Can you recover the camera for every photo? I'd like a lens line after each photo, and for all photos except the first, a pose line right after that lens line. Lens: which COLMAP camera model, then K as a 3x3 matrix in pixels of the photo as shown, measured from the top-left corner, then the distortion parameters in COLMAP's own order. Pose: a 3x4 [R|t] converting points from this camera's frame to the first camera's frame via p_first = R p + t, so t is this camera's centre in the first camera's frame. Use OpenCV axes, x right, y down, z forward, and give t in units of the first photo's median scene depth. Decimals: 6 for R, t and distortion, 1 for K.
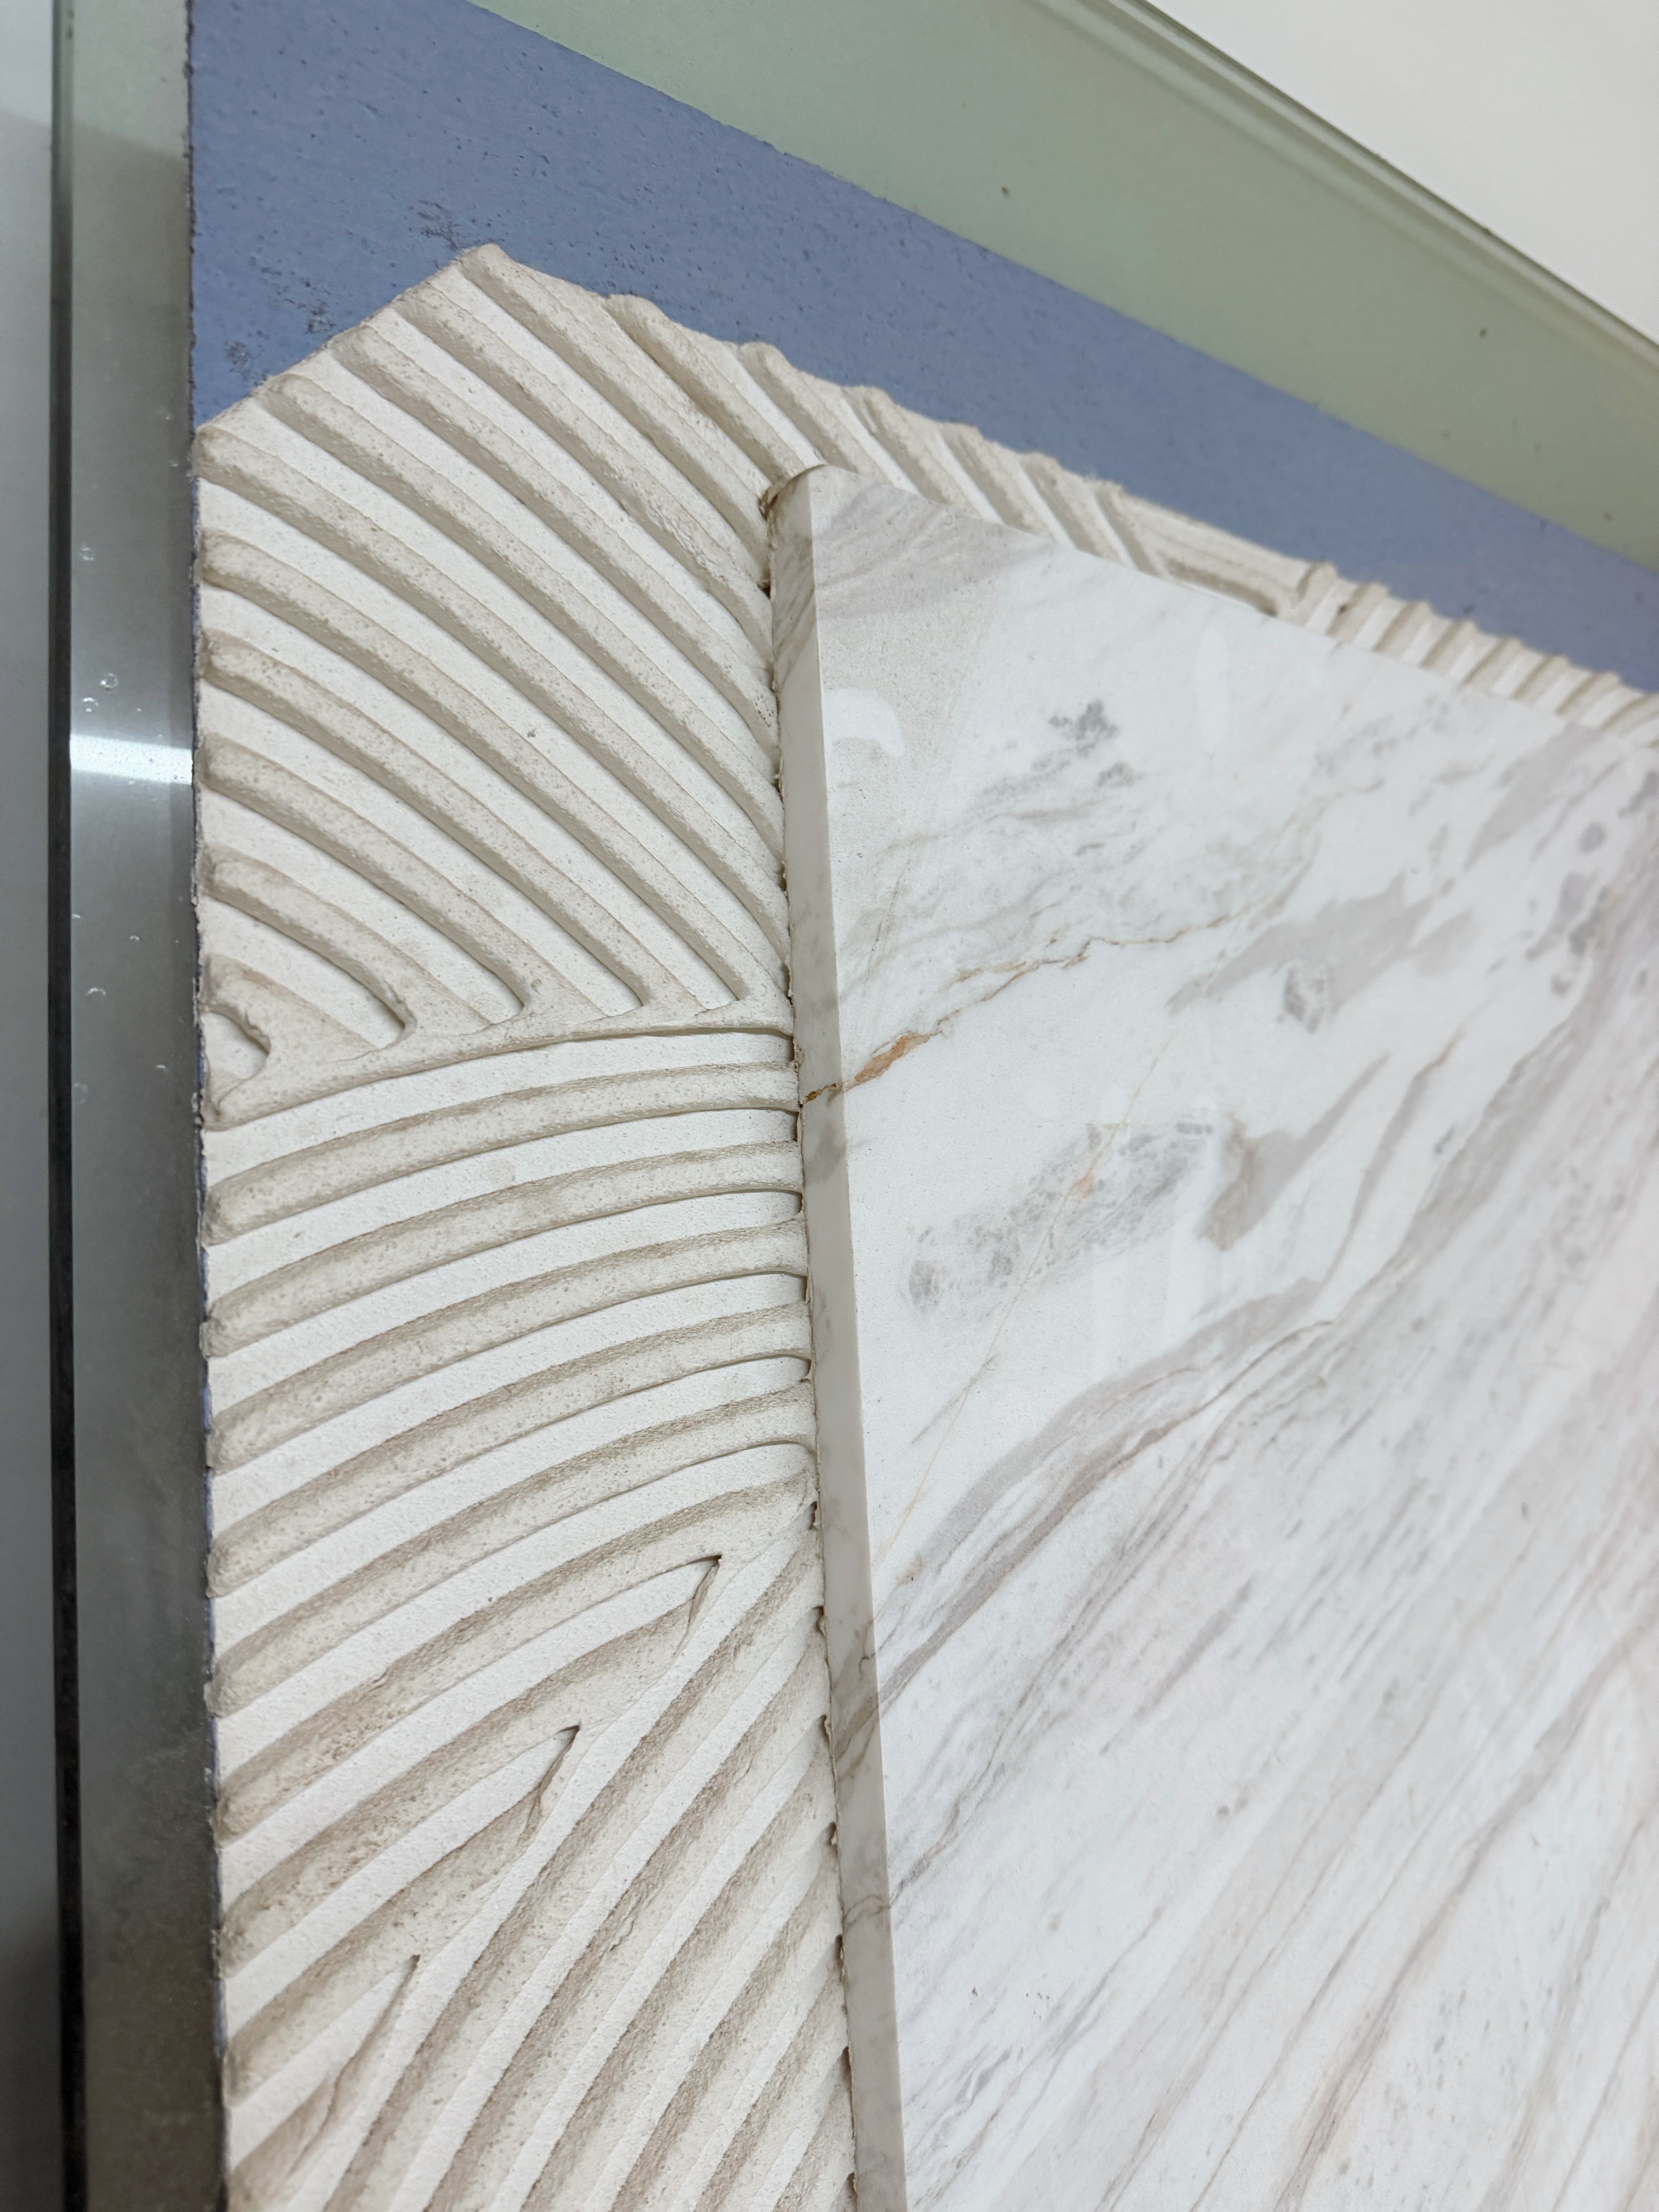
lens RADIAL K [[1552.0, 0, 829.5], [0, 1552.0, 1106.0], [0, 0, 1]] dist [0.179710, -0.428302]
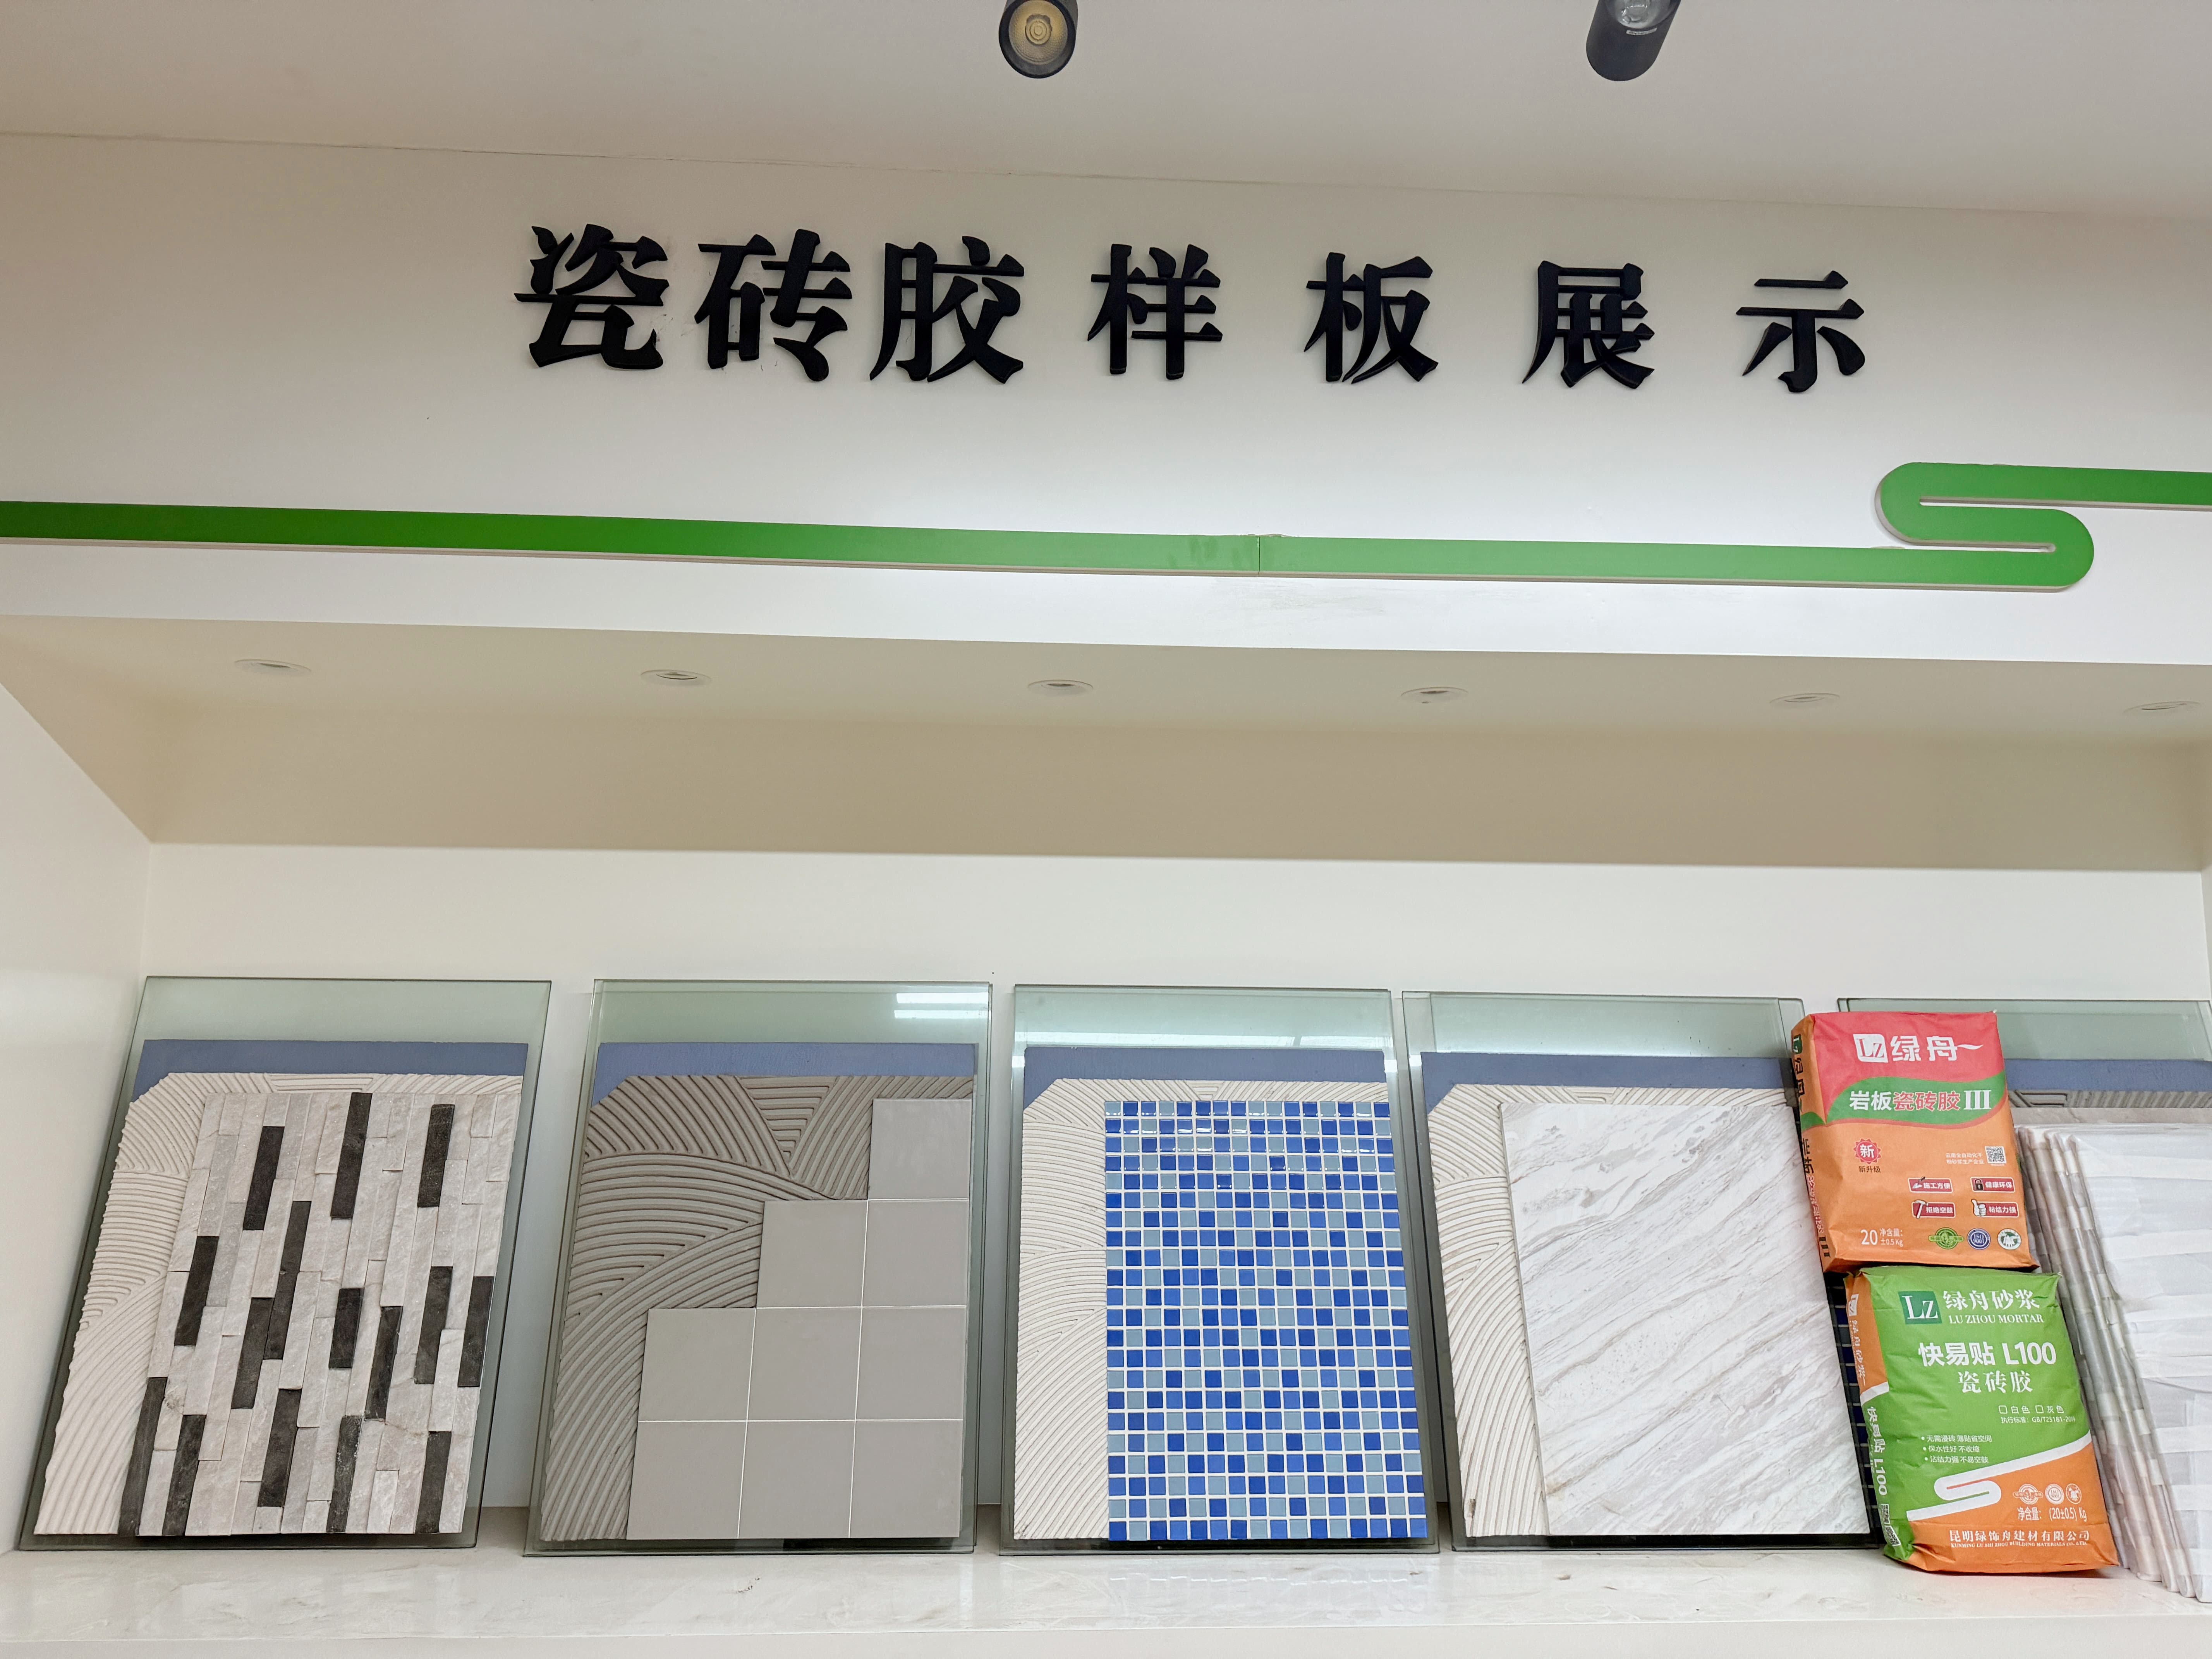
lens RADIAL K [[1550.9, 0, 1106.0], [0, 1550.9, 829.5], [0, 0, 1]] dist [0.003561, -0.095868]
pose [[0.829379, -0.200506, -0.521467, 2.332324], [0.015494, 0.941276, -0.337282, 0.770212], [0.558472, 0.271655, 0.783781, -5.718337]]
